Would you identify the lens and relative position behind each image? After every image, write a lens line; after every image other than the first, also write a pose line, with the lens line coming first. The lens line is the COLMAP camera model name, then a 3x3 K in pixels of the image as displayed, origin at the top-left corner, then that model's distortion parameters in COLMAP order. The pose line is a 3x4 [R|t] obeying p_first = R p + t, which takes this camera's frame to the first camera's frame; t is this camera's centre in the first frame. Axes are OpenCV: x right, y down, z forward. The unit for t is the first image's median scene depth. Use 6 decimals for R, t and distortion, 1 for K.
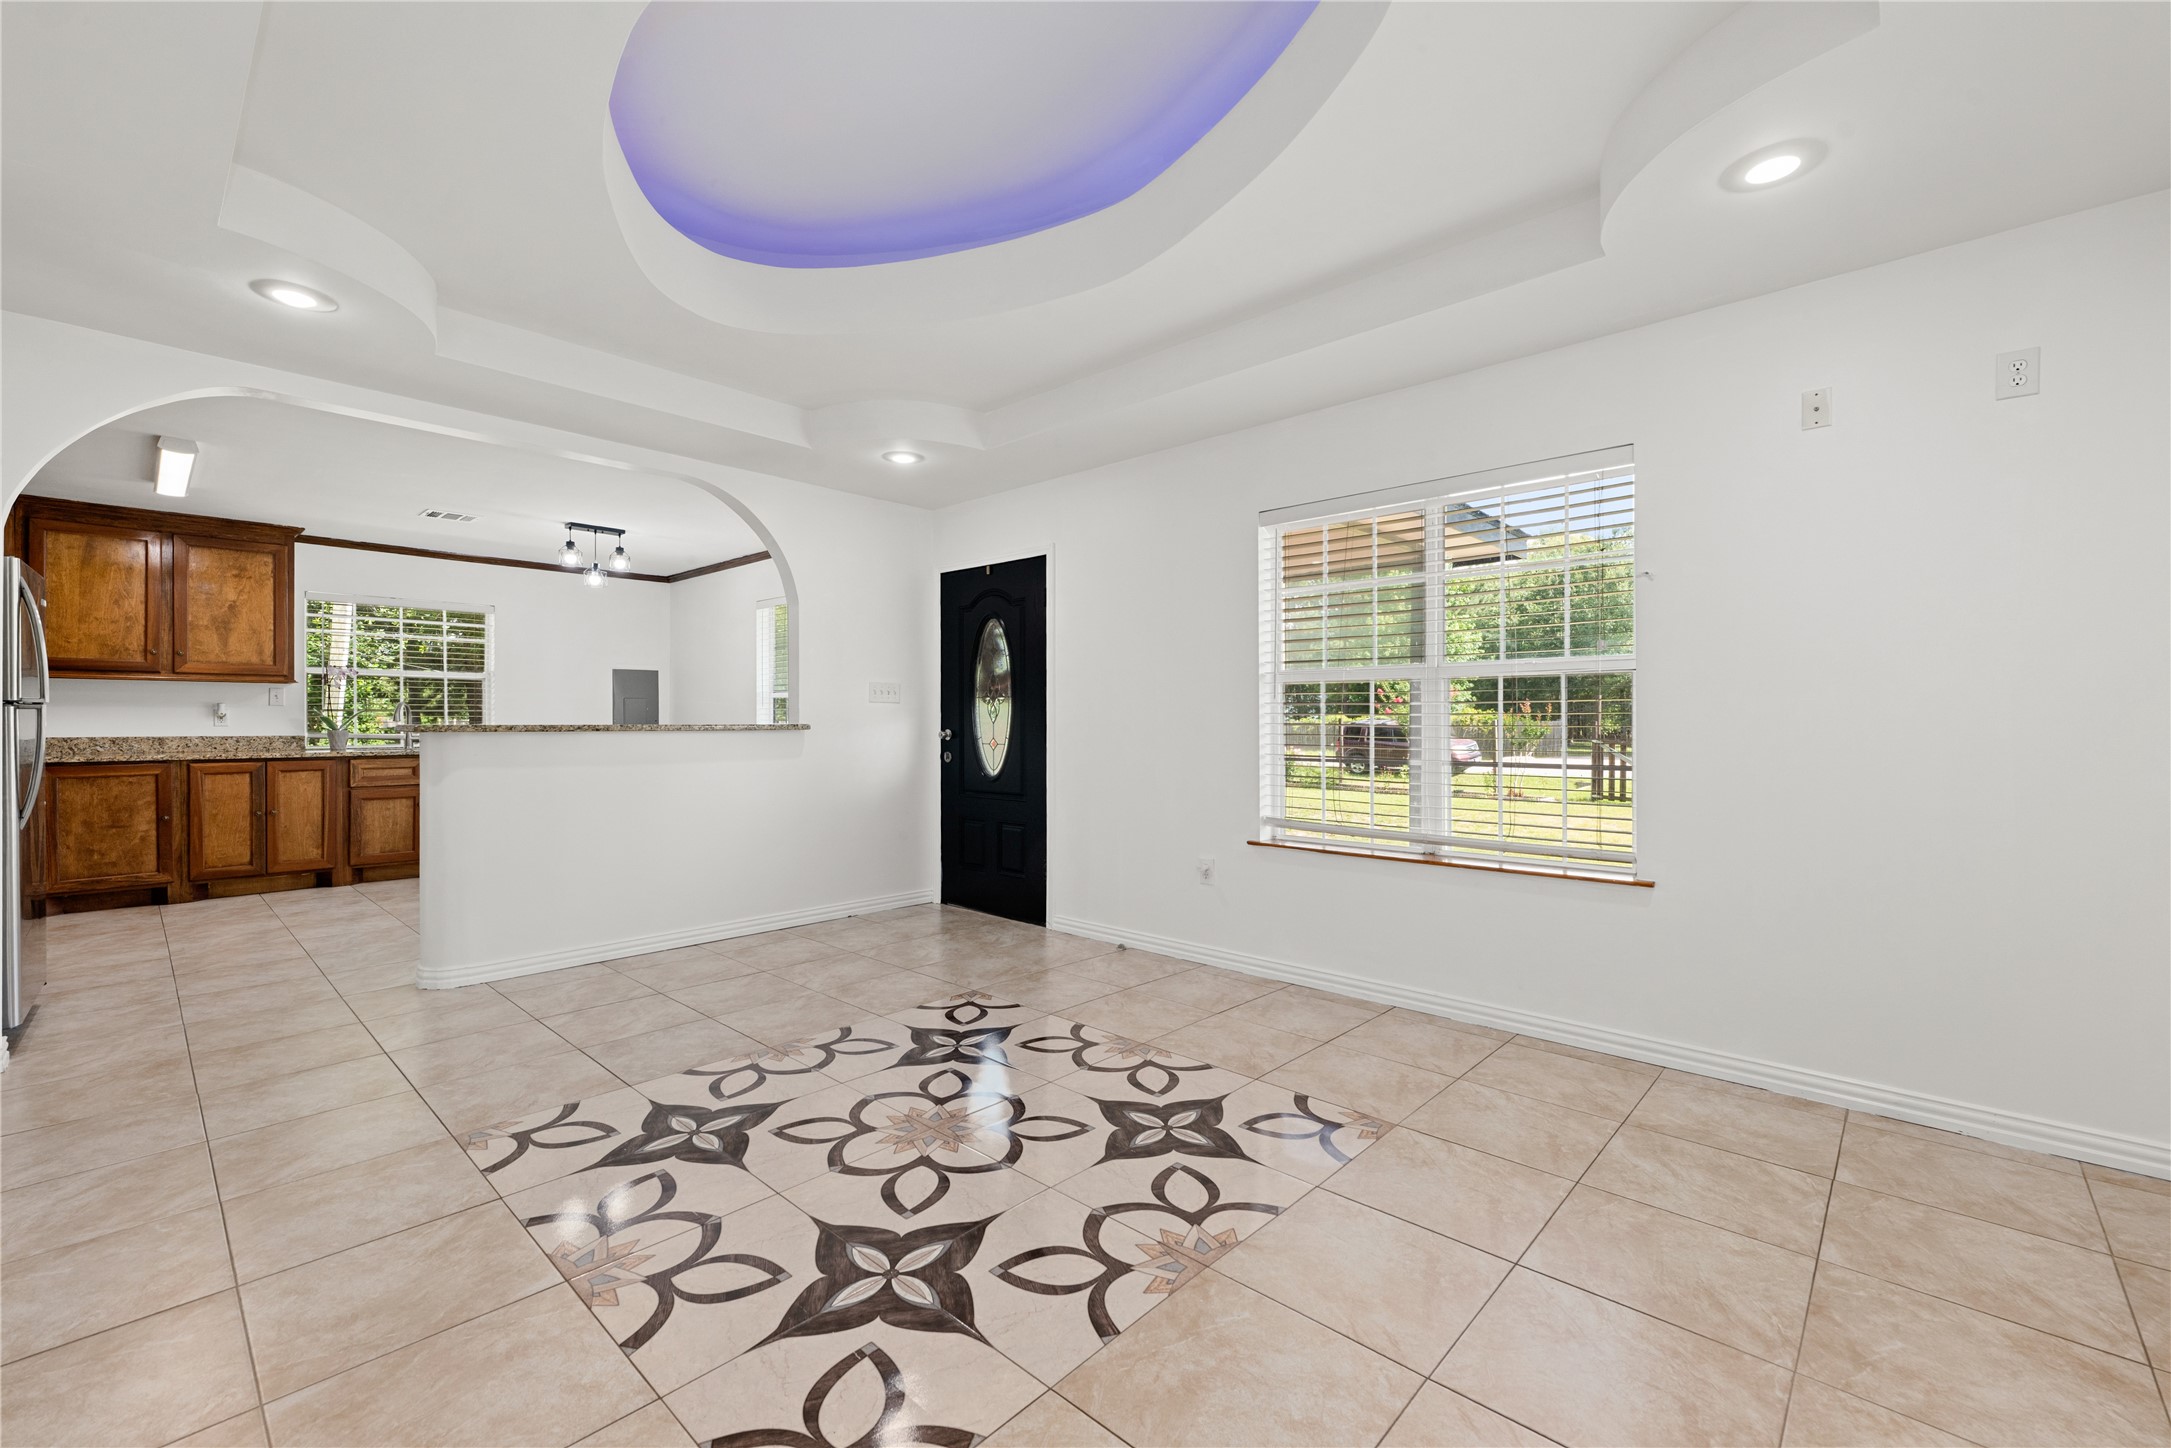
lens RADIAL K [[897.0, 0, 1075.8], [0, 897.0, 722.2], [0, 0, 1]] dist [0.001159, 0.000266]
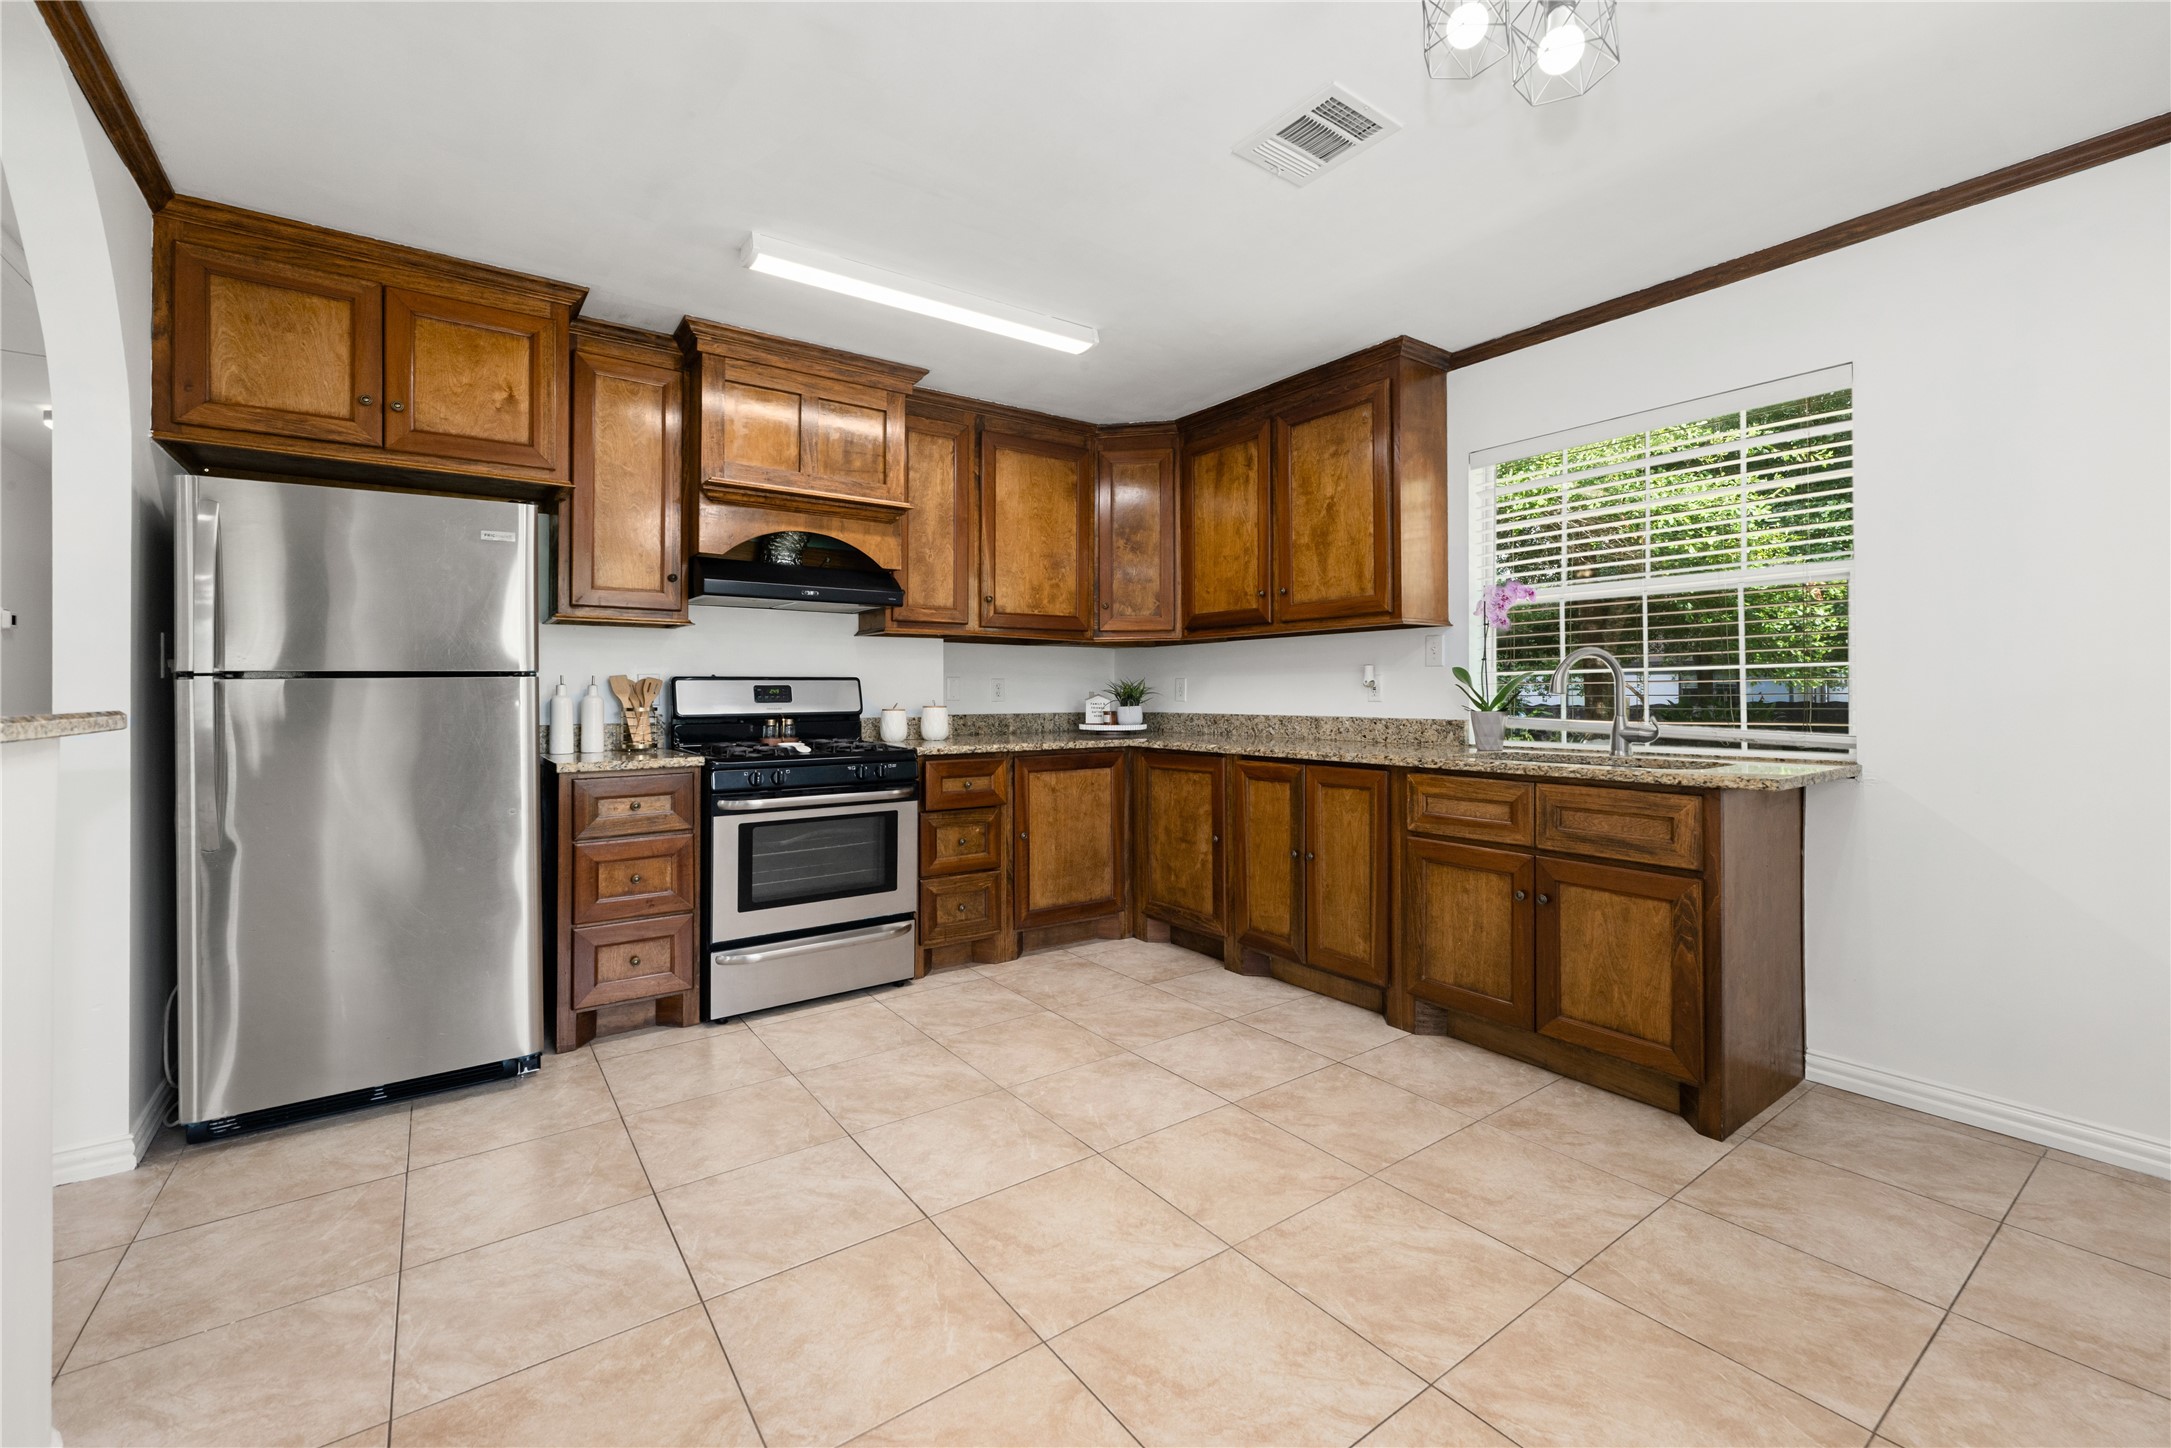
lens RADIAL K [[898.9, 0, 1093.1], [0, 898.9, 683.9], [0, 0, 1]] dist [0.000298, -0.000179]
pose [[-0.183613, -0.008912, -0.982958, -0.331961], [0.003592, 0.999946, -0.009737, -0.002768], [0.982992, -0.005319, -0.183571, 1.024098]]
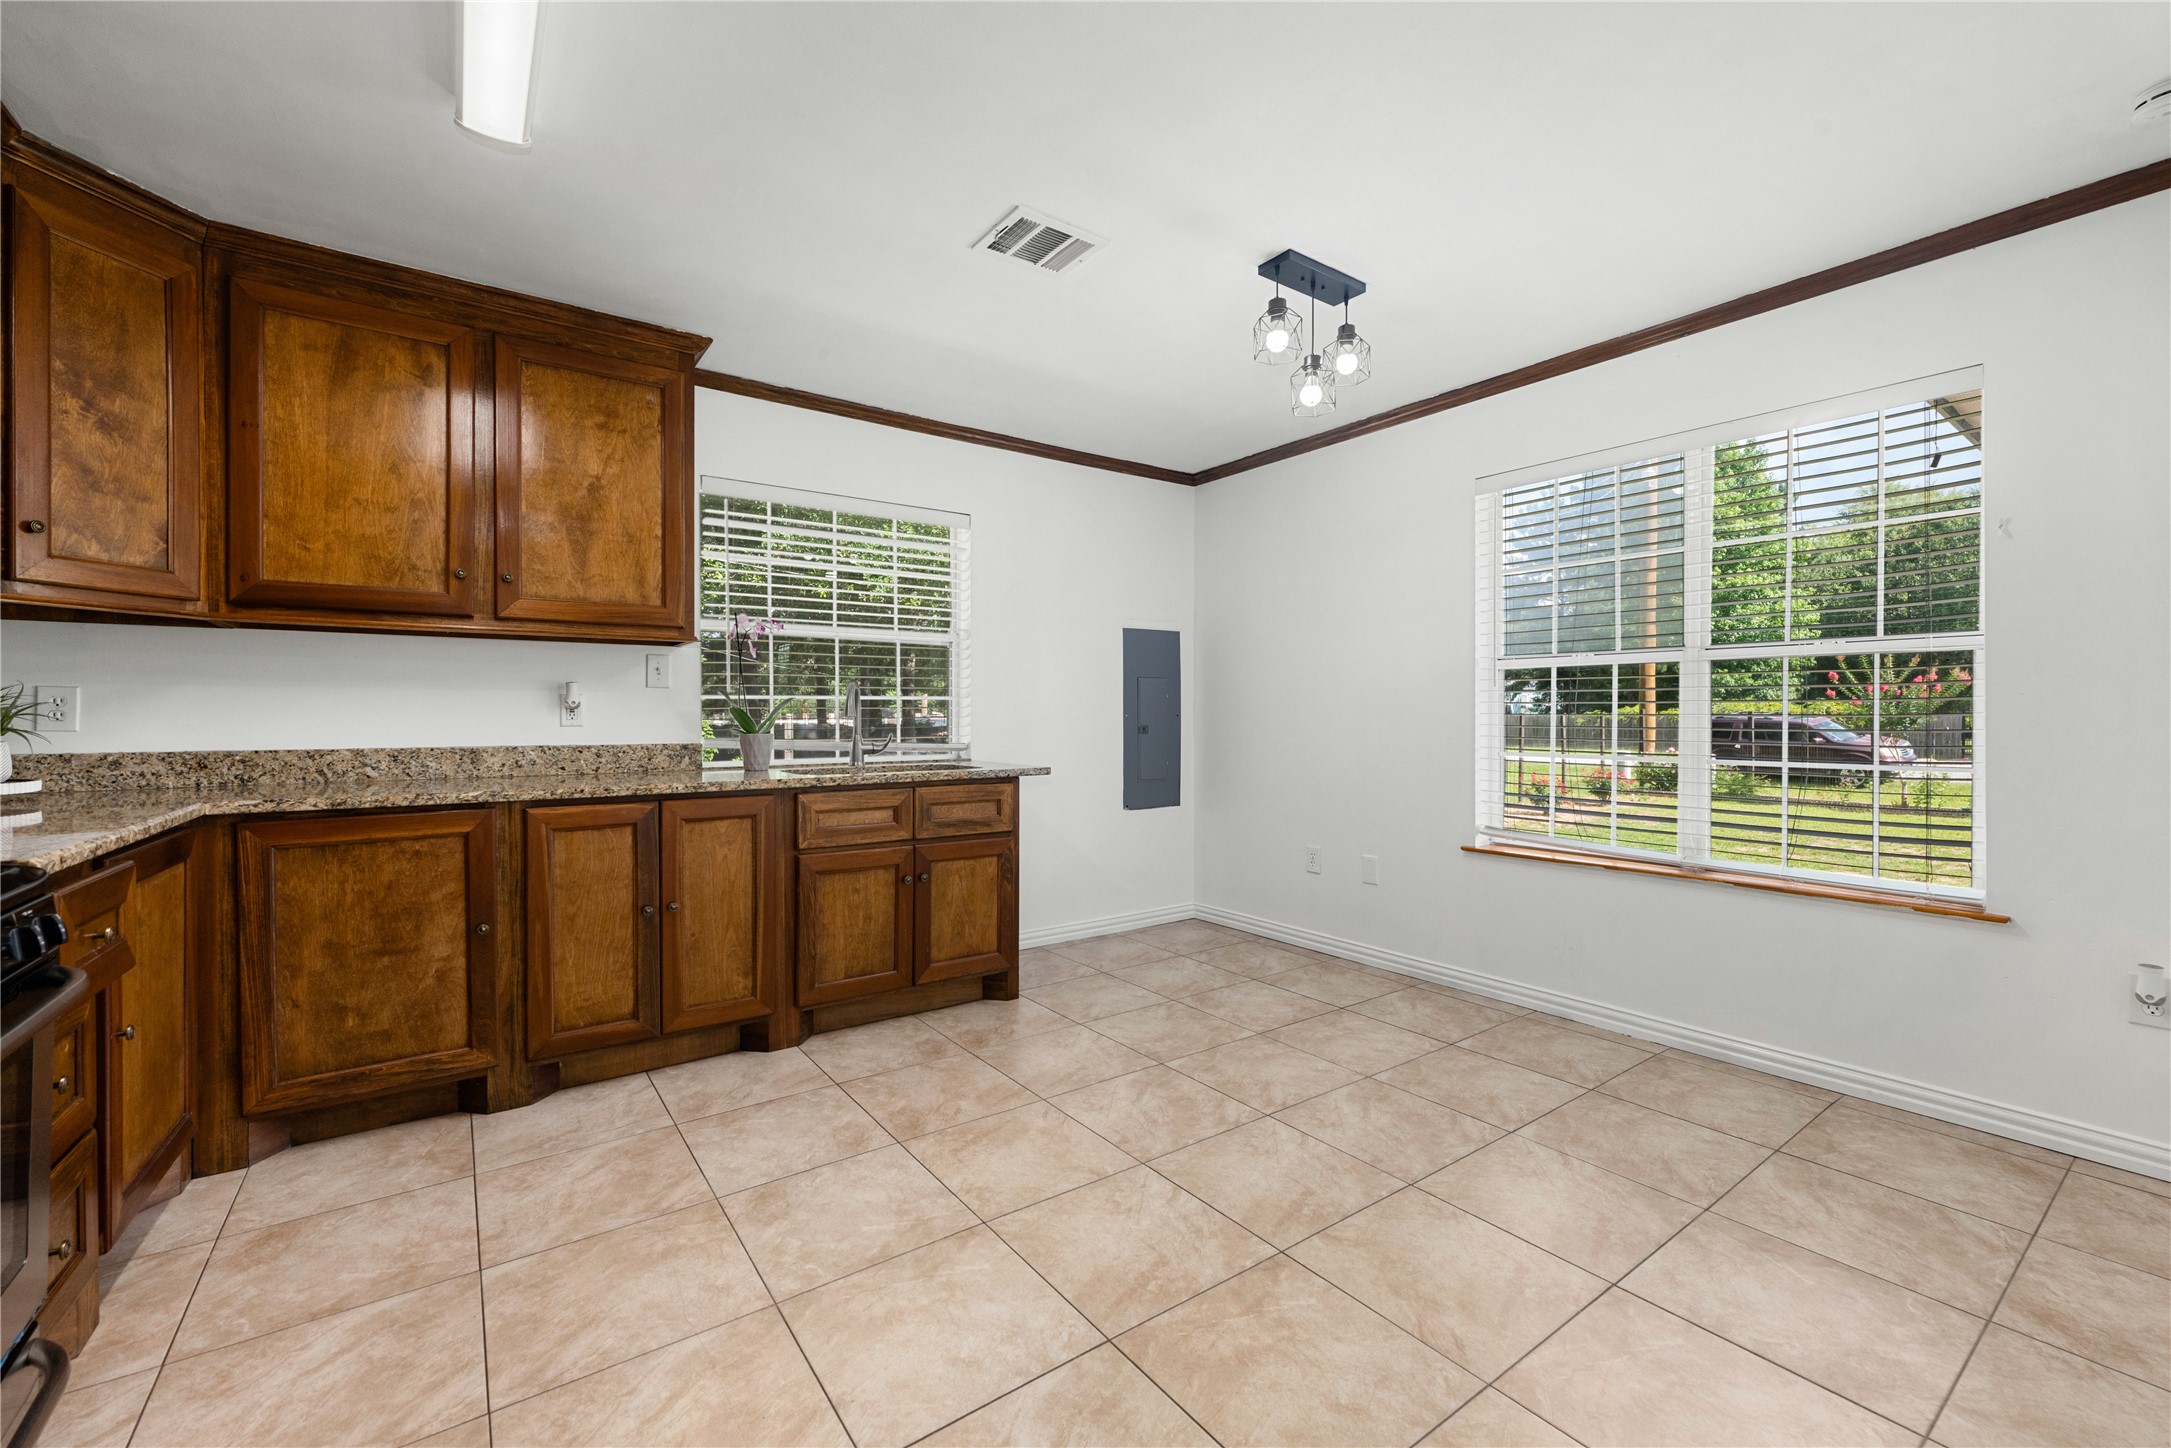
lens RADIAL K [[882.1, 0, 1084.8], [0, 882.1, 720.8], [0, 0, 1]] dist [0.000154, -0.000211]
pose [[0.981764, 0.001258, -0.190102, -0.620800], [-0.000282, 0.999987, 0.005165, -0.001665], [0.190106, -0.005017, 0.981751, 0.611564]]
